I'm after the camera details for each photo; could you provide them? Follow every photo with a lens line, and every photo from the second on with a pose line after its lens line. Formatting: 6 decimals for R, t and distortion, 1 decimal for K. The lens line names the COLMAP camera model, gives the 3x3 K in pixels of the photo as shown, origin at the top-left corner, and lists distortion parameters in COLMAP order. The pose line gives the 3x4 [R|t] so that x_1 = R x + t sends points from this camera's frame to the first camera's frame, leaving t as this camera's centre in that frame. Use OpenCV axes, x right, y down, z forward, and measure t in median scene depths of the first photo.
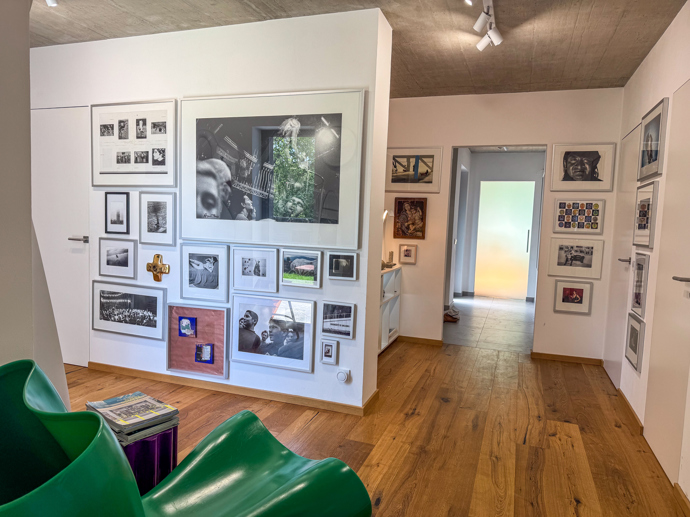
lens RADIAL K [[496.5, 0, 348.8], [0, 496.5, 259.9], [0, 0, 1]] dist [0.076630, -0.085806]
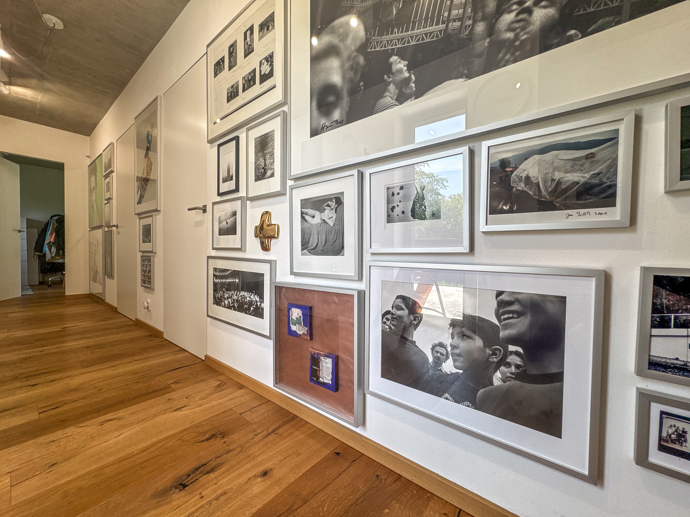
lens RADIAL K [[276.6, 0, 345.0], [0, 276.6, 258.5], [0, 0, 1]] dist [-0.000116, 0.000073]
pose [[0.940307, -0.021706, -0.339635, -0.154080], [-0.000859, 0.997809, -0.066147, 0.080108], [0.340327, 0.062490, 0.938228, 0.699322]]
